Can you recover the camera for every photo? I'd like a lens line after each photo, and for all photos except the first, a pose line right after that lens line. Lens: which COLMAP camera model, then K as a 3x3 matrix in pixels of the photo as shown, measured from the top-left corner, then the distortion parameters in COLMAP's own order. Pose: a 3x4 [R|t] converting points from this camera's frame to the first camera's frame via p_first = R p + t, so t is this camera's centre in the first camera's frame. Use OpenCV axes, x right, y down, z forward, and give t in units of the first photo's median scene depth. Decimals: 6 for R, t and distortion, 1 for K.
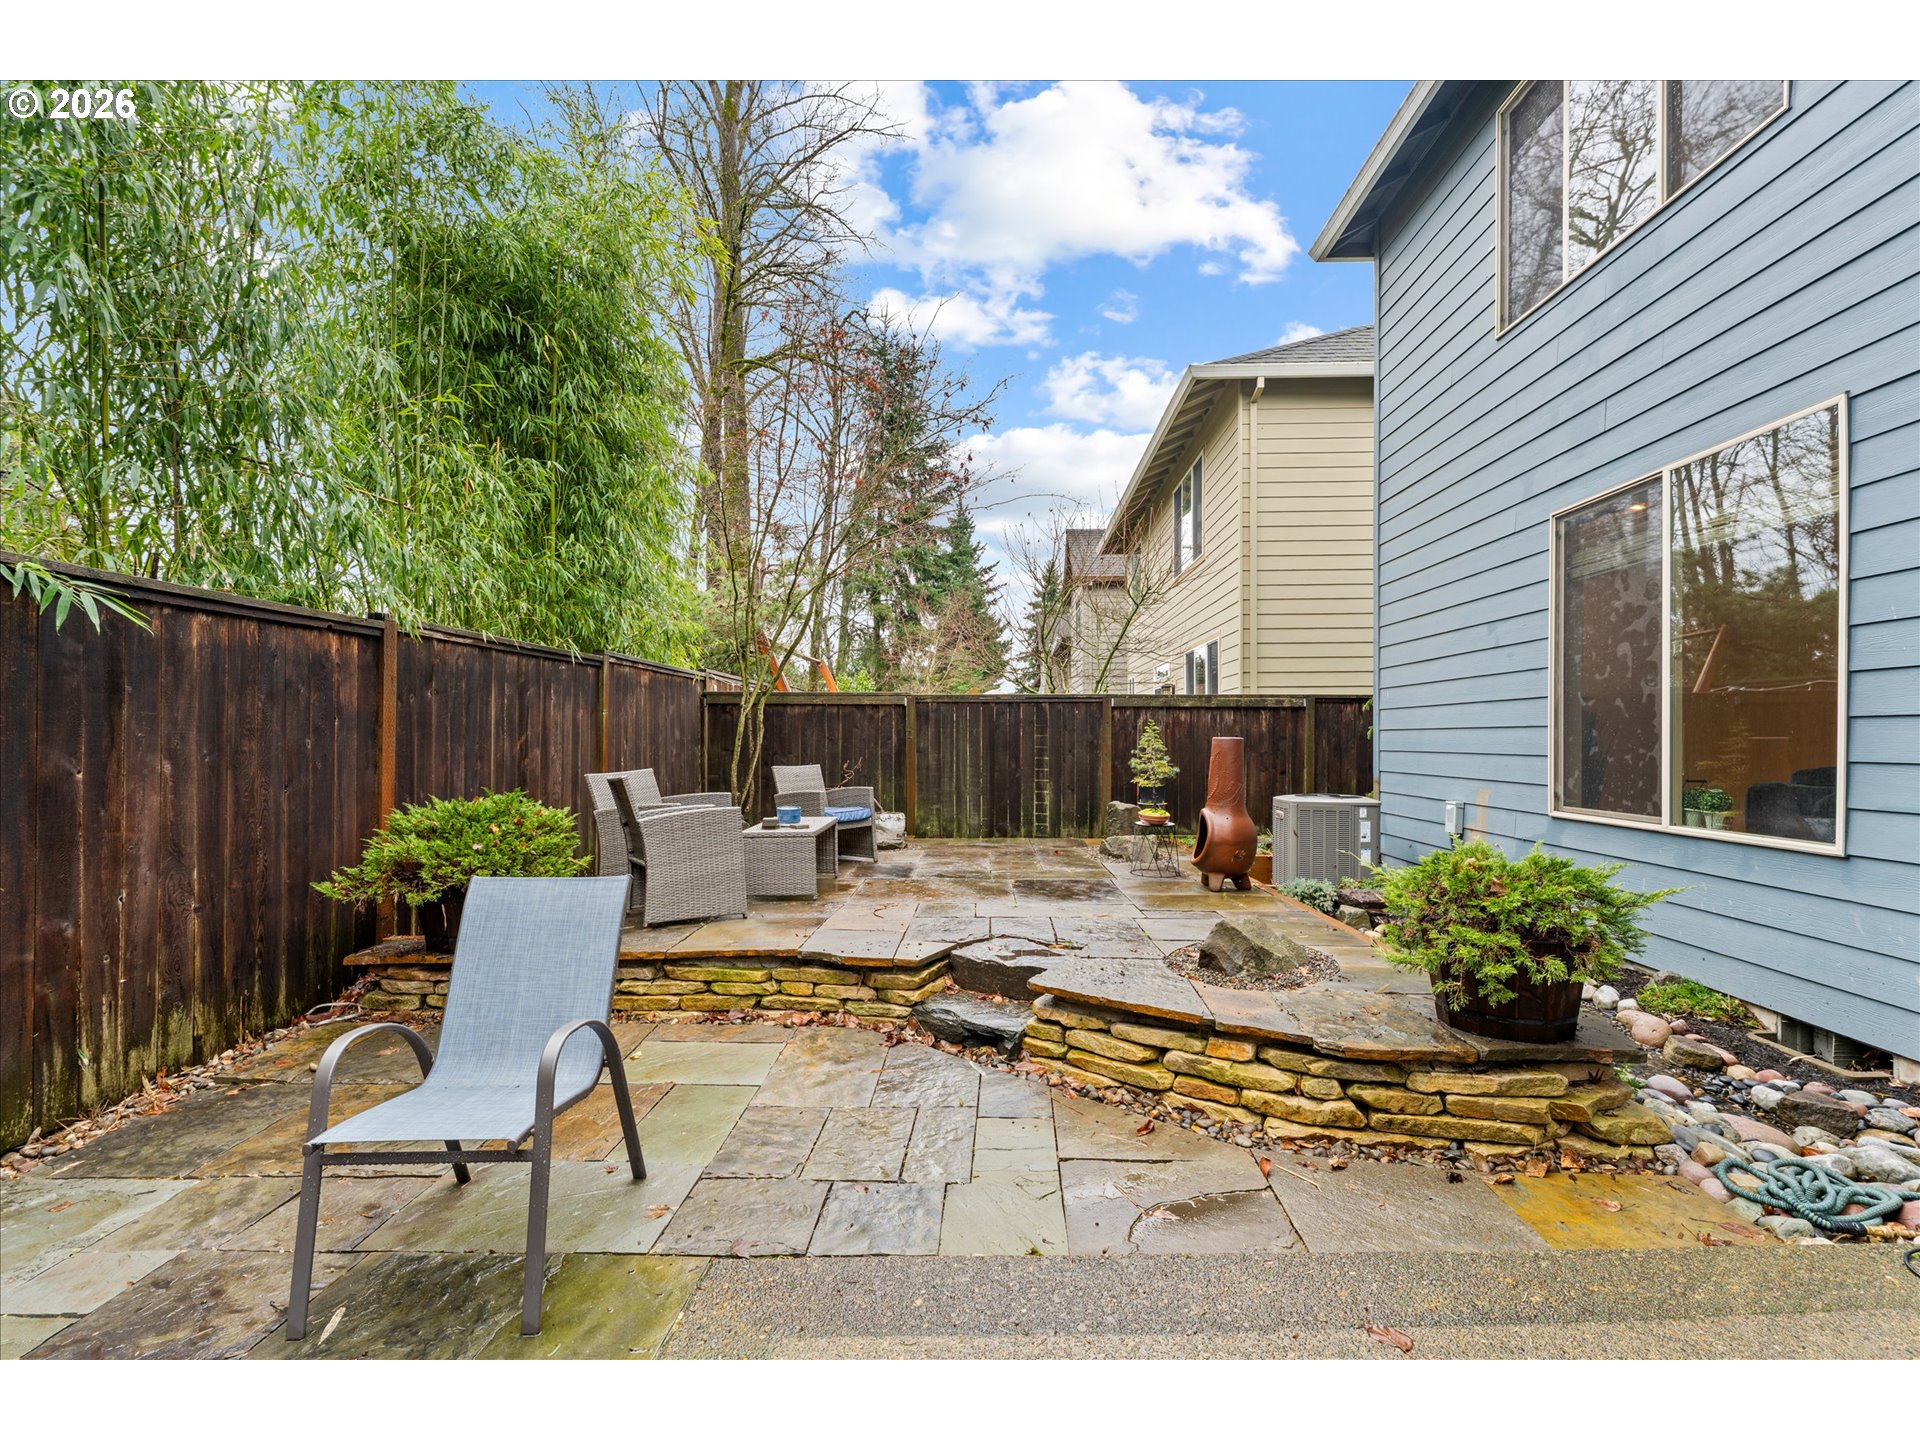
lens RADIAL K [[907.4, 0, 1000.2], [0, 907.4, 744.6], [0, 0, 1]] dist [-0.002179, -0.000019]
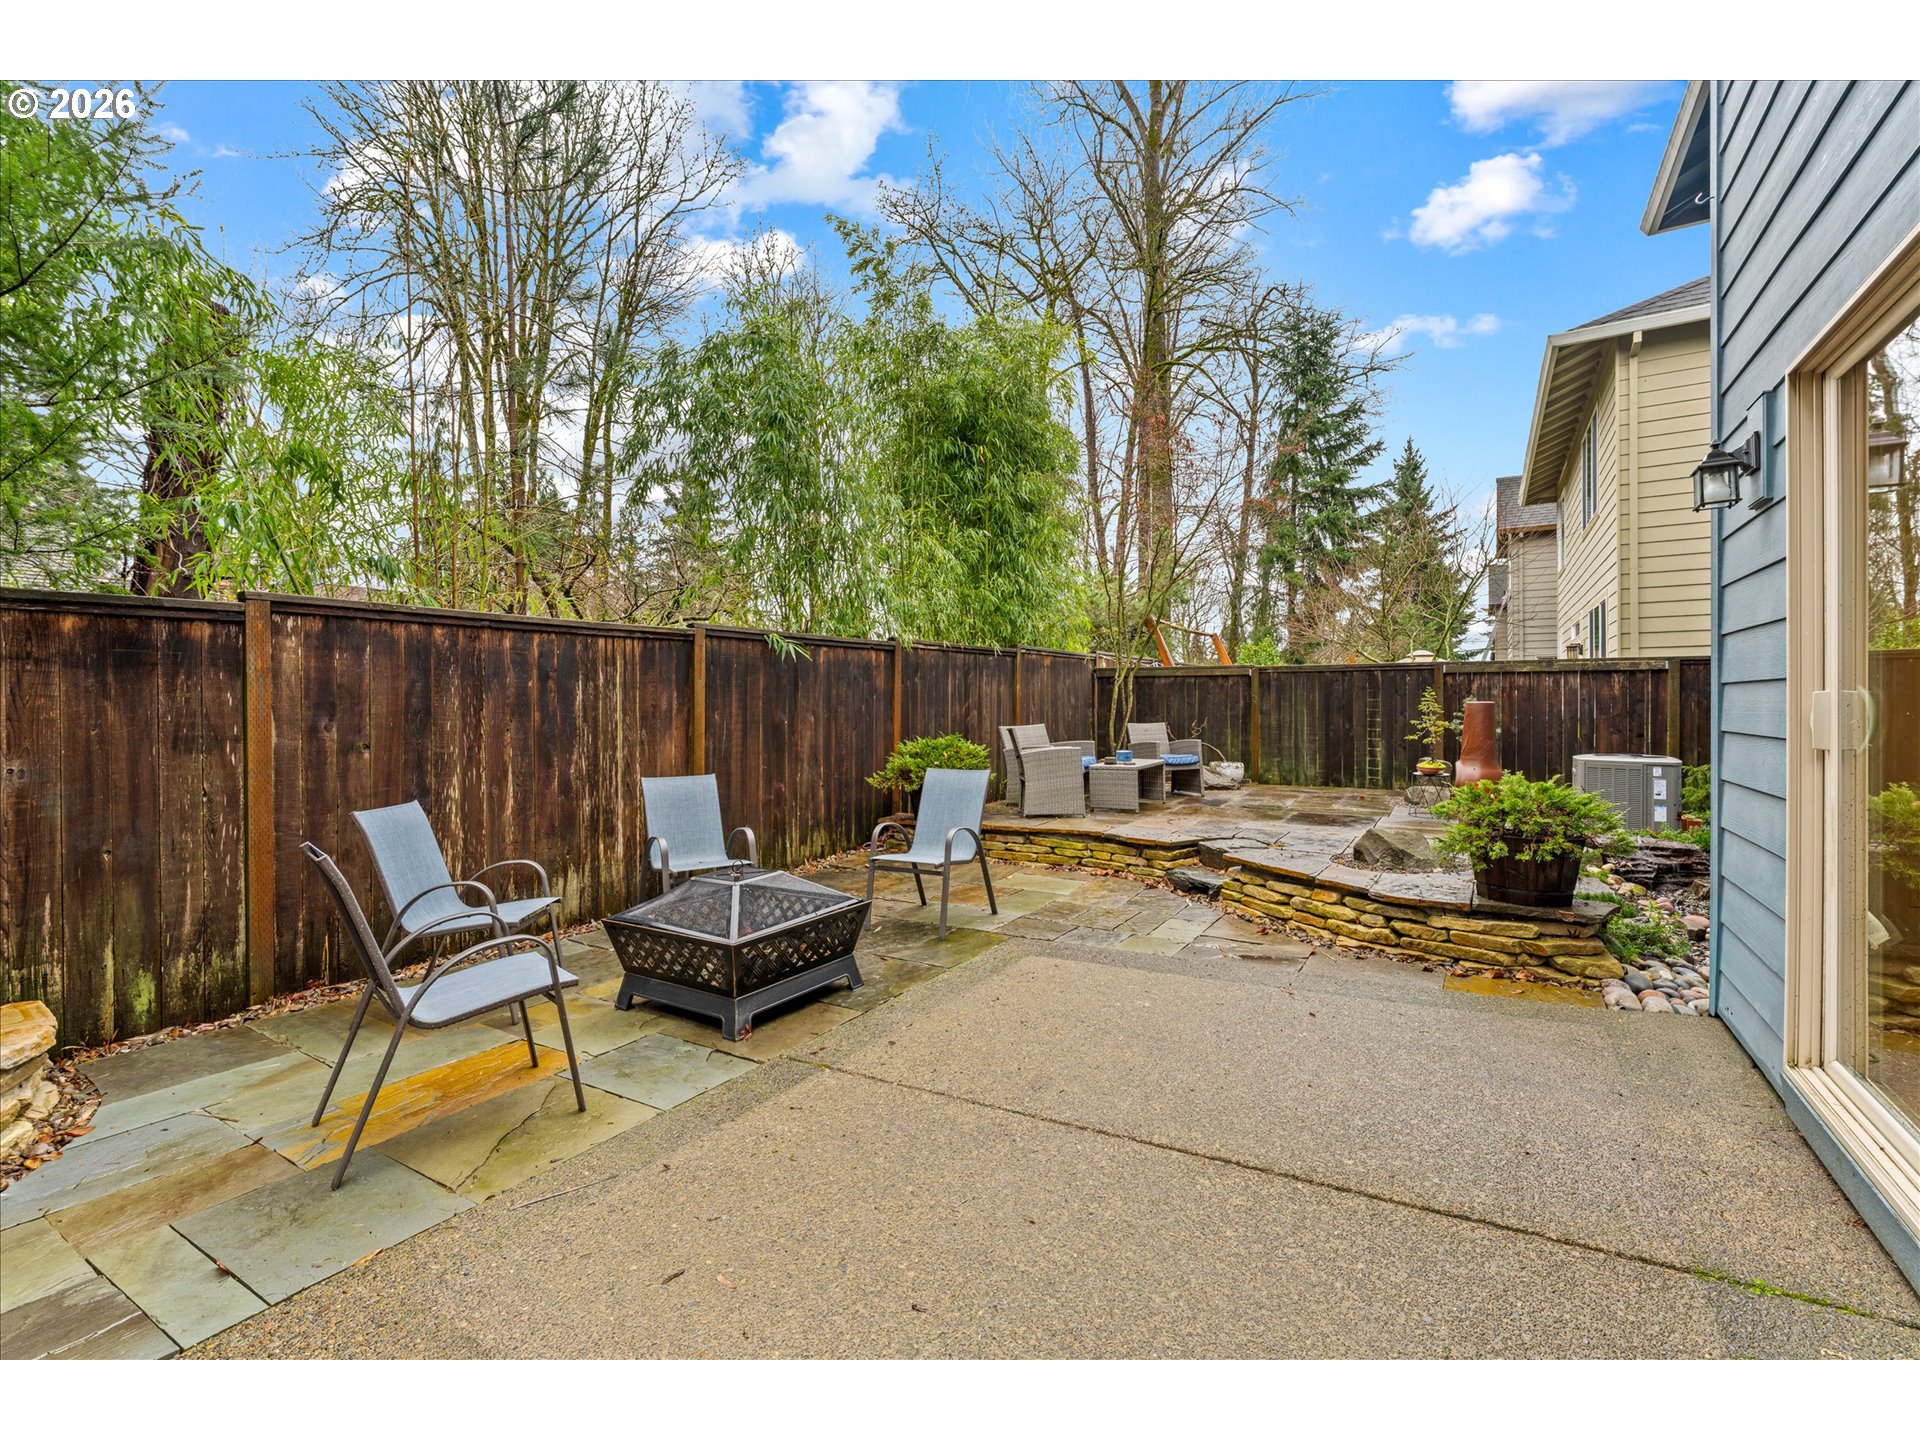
lens RADIAL K [[879.8, 0, 931.7], [0, 879.8, 716.3], [0, 0, 1]] dist [-0.000838, 0.000345]
pose [[0.848019, 0.004485, -0.529947, 0.312602], [0.001186, 0.999946, 0.010362, -0.001982], [0.529964, -0.009416, 0.847968, -0.451603]]
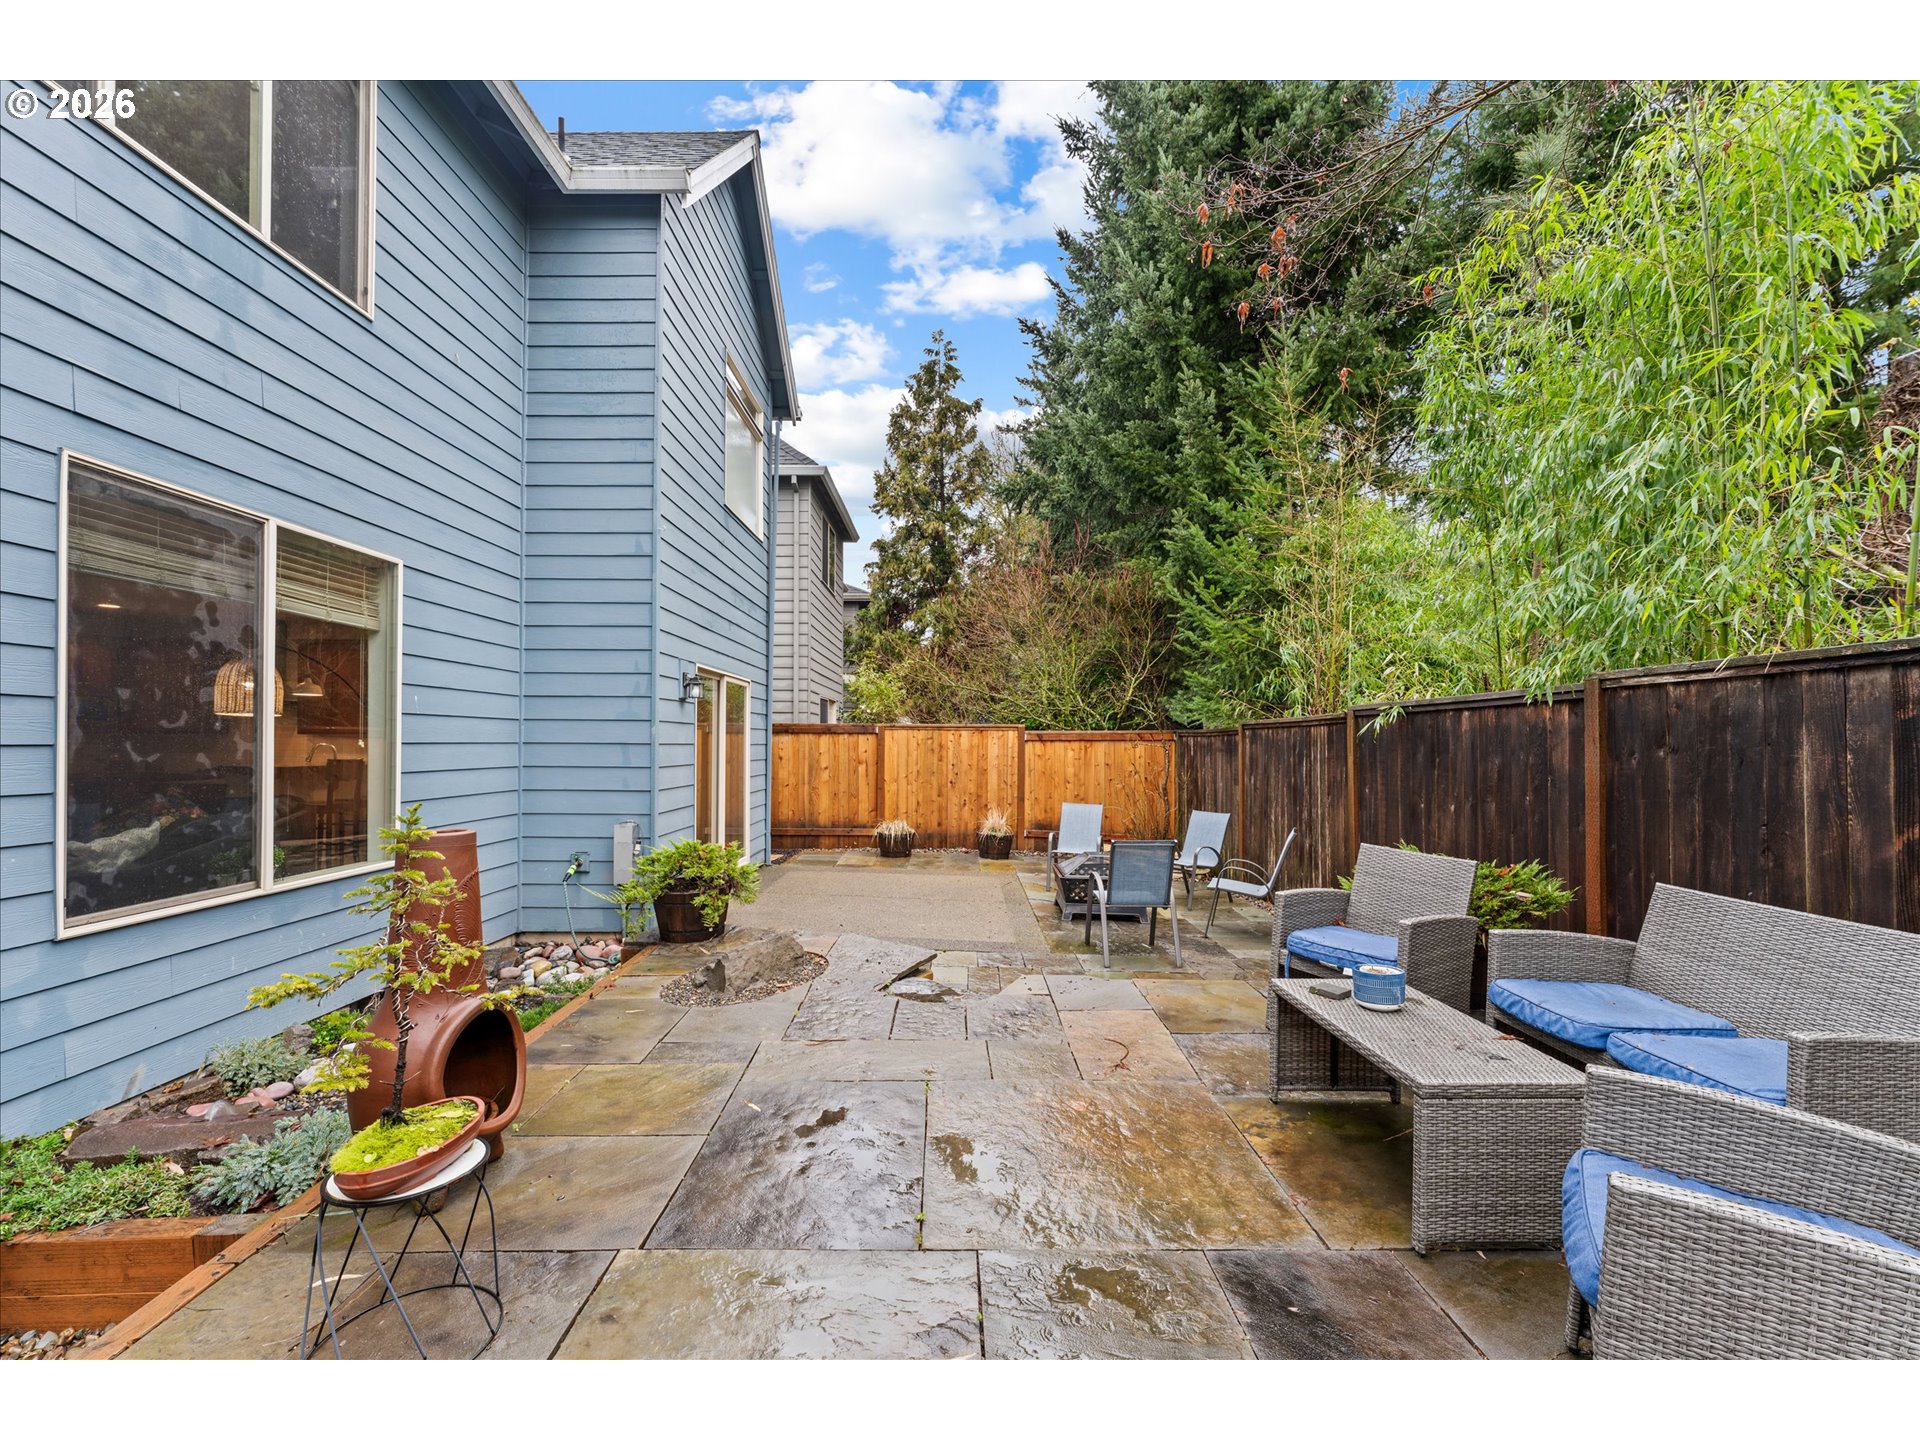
lens RADIAL K [[1138.7, 0, 992.9], [0, 1138.7, 720.6], [0, 0, 1]] dist [0.001253, -0.000078]
pose [[-0.999410, -0.004483, -0.034044, 0.003177], [-0.004257, 0.999968, -0.006725, -0.078158], [0.034073, -0.006576, -0.999398, 2.085594]]
